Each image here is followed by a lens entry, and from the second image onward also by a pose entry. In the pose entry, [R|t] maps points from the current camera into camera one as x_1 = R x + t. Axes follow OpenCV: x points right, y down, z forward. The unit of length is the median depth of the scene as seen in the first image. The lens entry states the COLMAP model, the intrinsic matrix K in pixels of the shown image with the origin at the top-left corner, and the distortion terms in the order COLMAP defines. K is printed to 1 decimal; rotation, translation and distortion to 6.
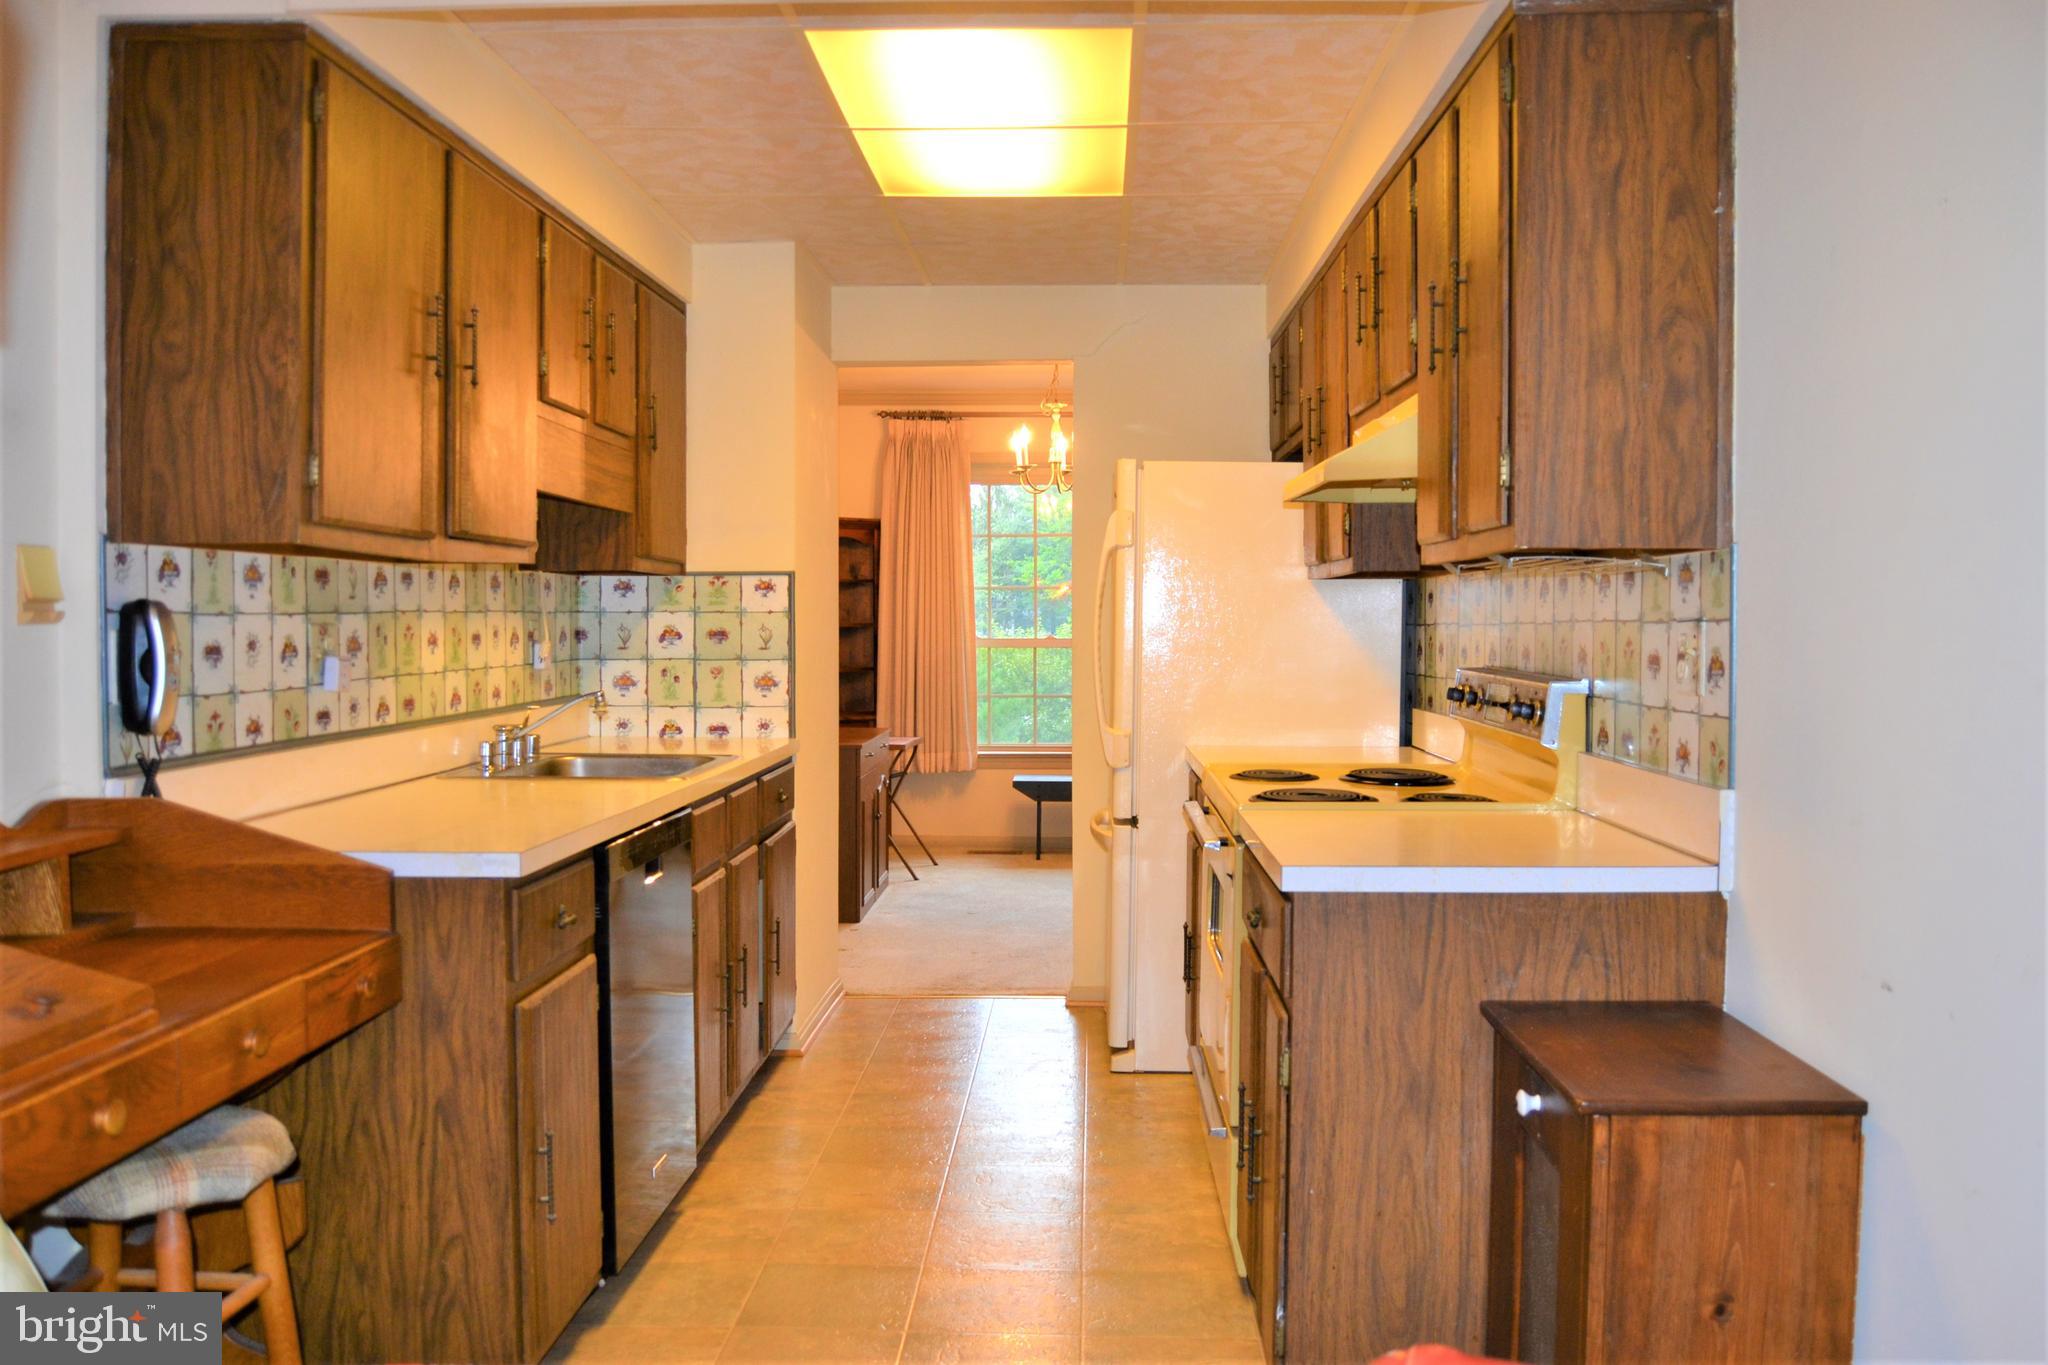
lens RADIAL K [[1583.3, 0, 1030.4], [0, 1583.3, 686.2], [0, 0, 1]] dist [-0.097610, 0.036005]
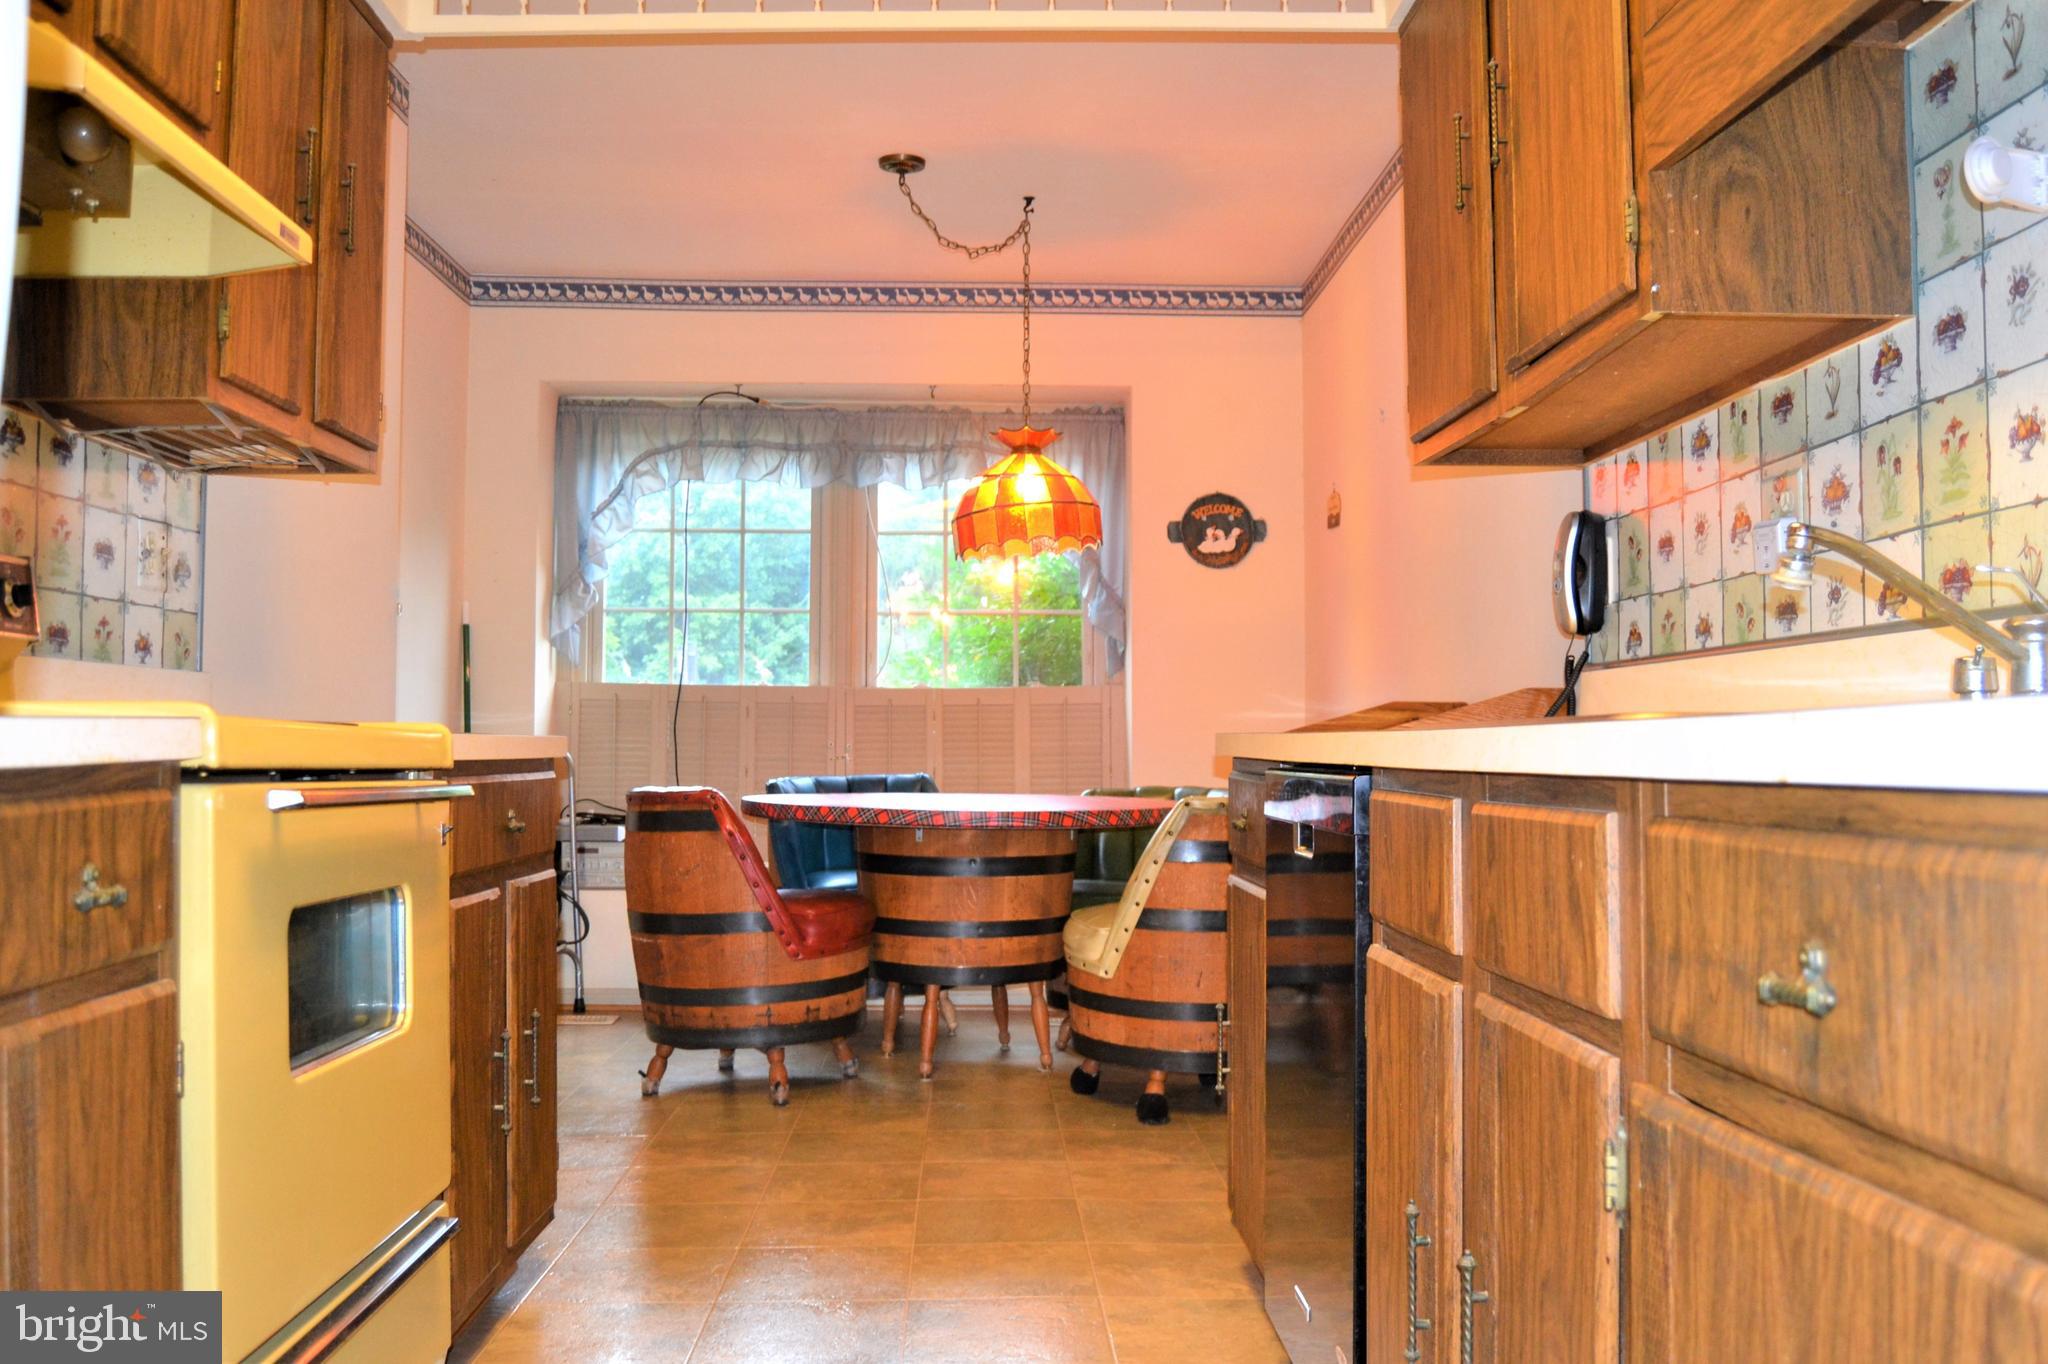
lens RADIAL K [[1583.3, 0, 1023.4], [0, 1583.3, 686.3], [0, 0, 1]] dist [-0.097610, 0.036005]
pose [[-0.997477, -0.002760, -0.070943, -0.082095], [-0.003367, 0.999959, 0.008427, 0.050693], [0.070917, 0.008645, -0.997445, 1.750471]]
